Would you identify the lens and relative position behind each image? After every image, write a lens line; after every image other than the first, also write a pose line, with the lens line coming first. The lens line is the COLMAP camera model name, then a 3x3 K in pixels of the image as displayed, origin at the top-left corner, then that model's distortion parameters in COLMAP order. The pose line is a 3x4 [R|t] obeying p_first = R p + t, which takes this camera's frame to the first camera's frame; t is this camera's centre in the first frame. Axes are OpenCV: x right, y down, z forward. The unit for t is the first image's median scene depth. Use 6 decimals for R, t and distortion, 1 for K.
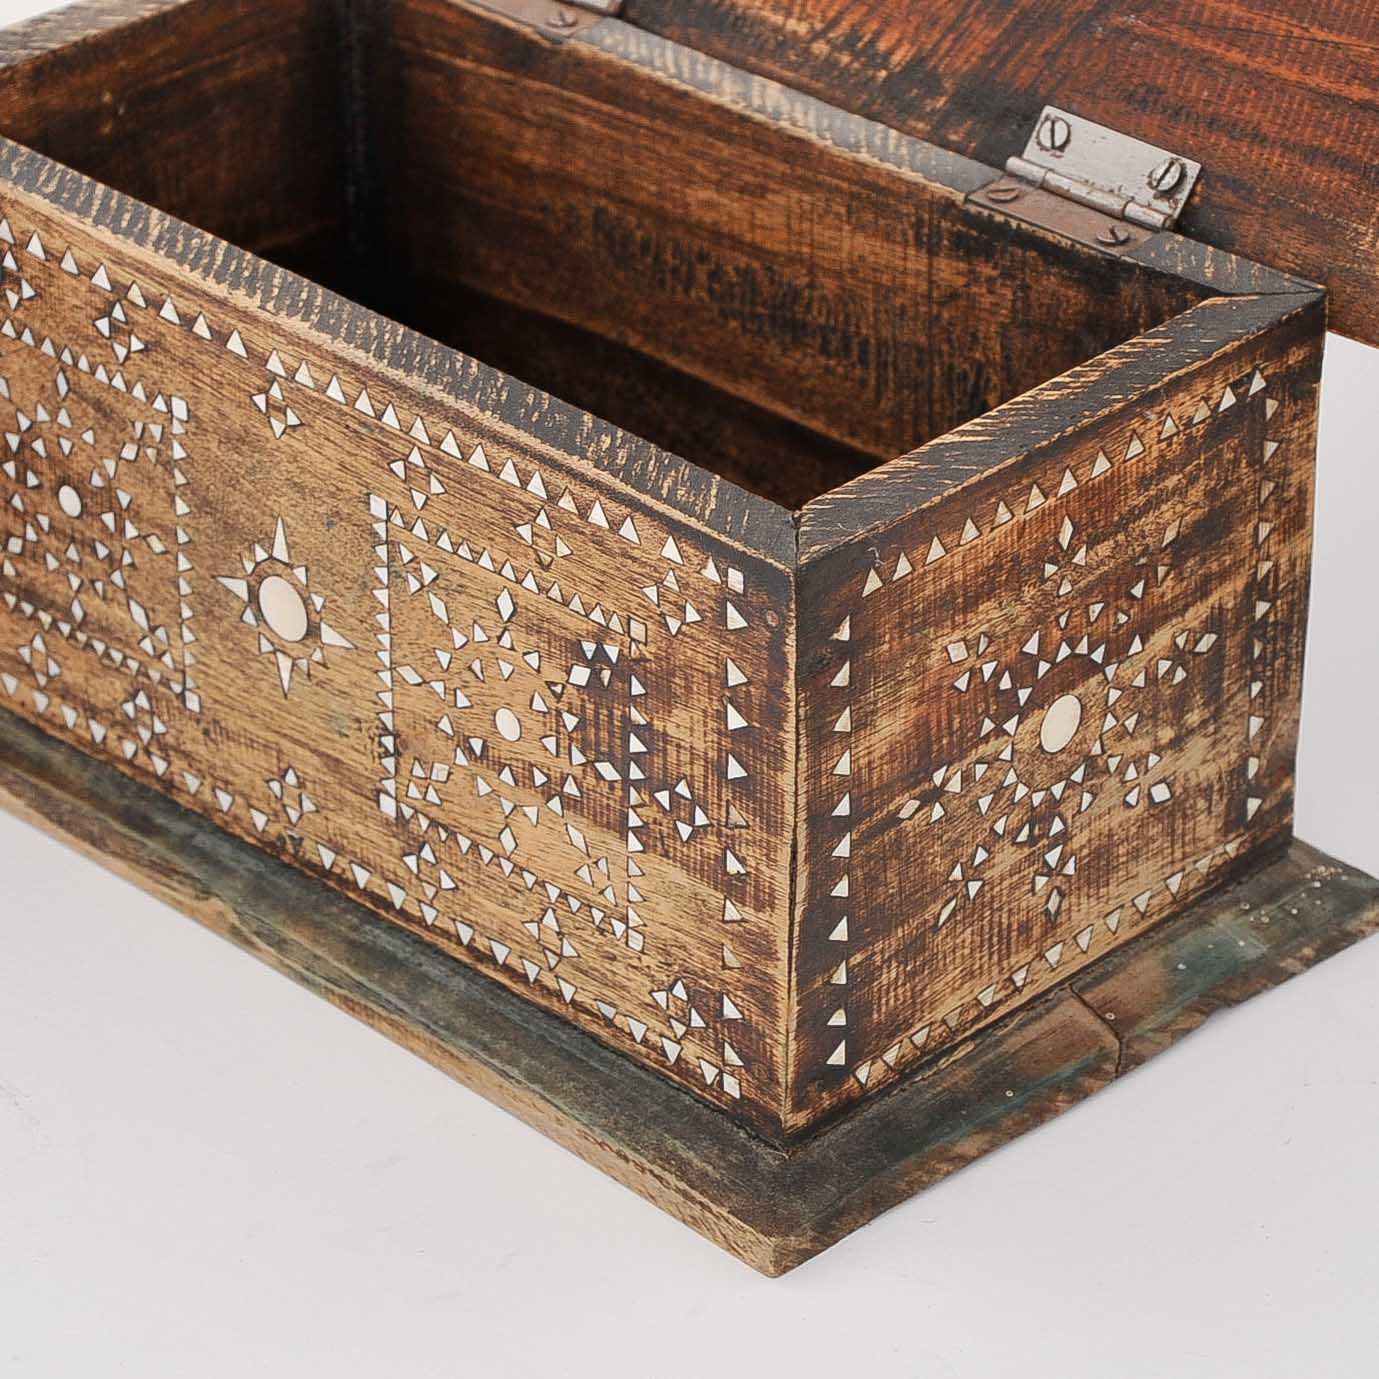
lens RADIAL K [[5204.8, 0, 689.5], [0, 5204.8, 689.5], [0, 0, 1]] dist [0.414751, 1.501027]
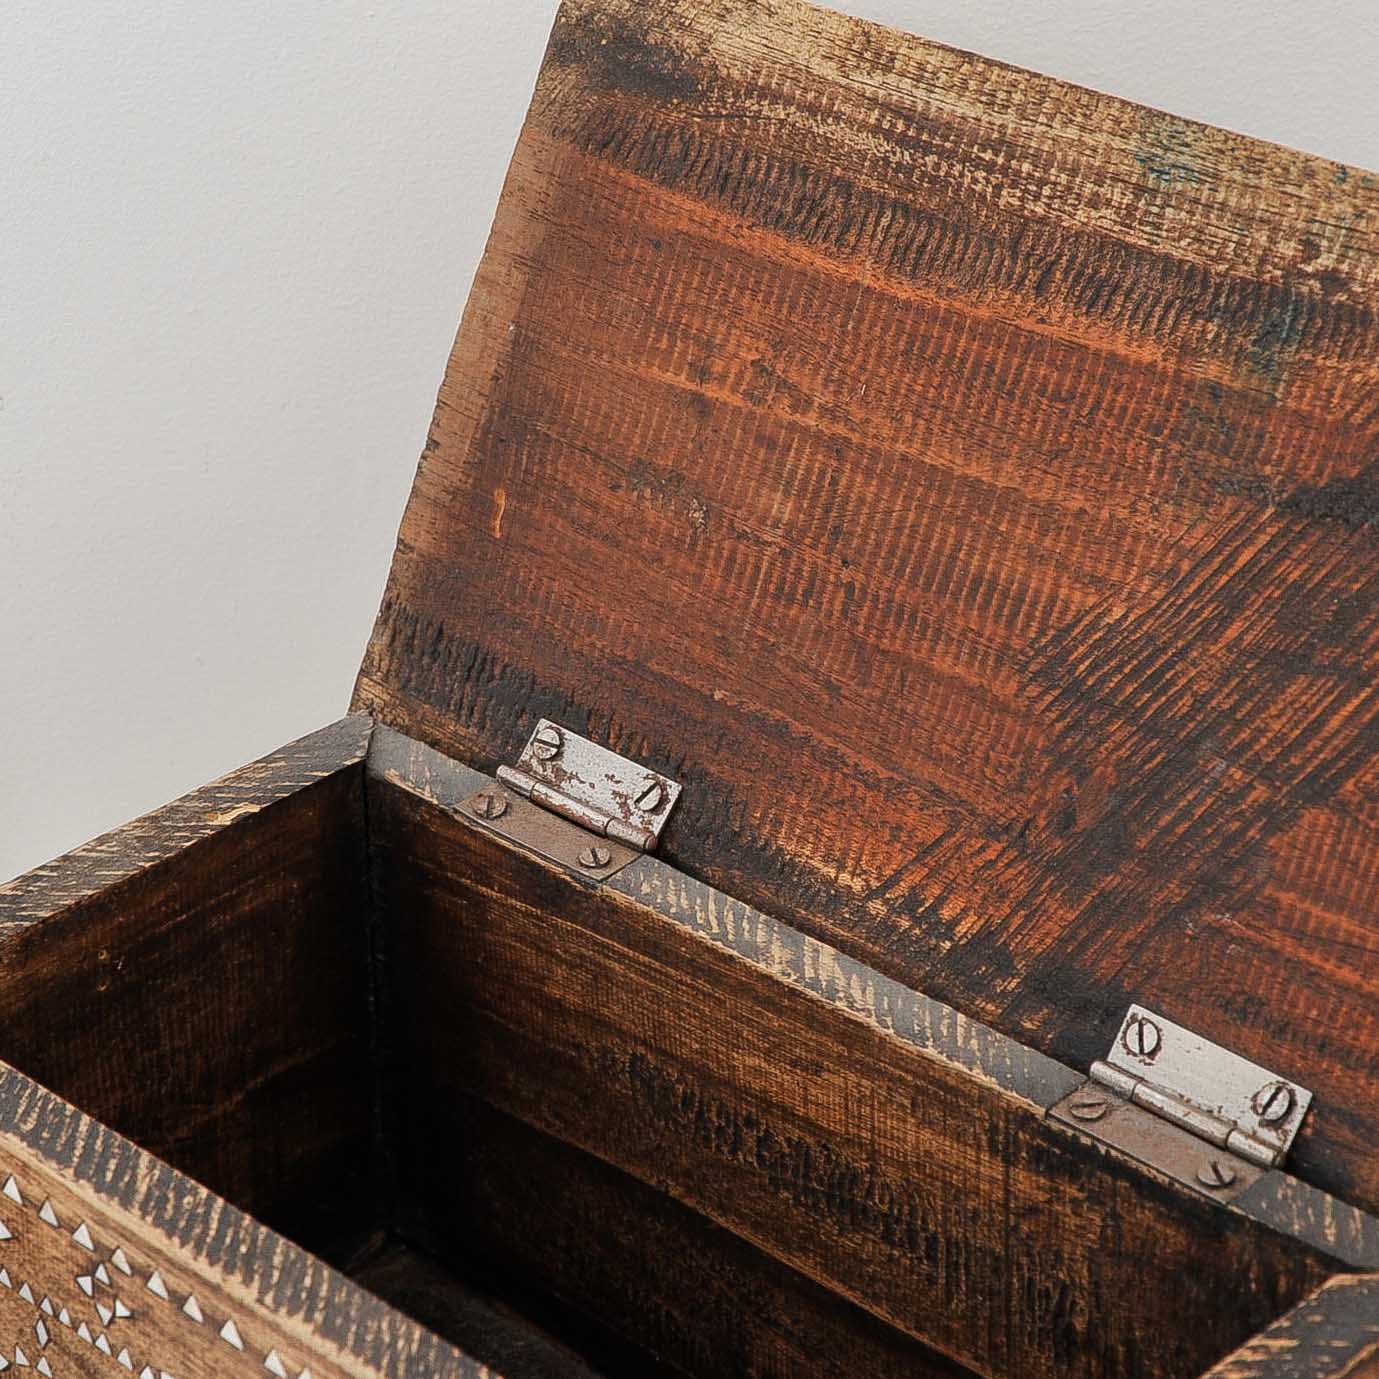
lens RADIAL K [[4318.0, 0, 689.5], [0, 4318.0, 689.5], [0, 0, 1]] dist [0.223052, 1.417061]
pose [[0.999921, -0.012595, -0.000594, -0.007306], [0.012583, 0.999781, -0.016712, -0.156328], [0.000804, 0.016703, 0.999860, 0.255261]]
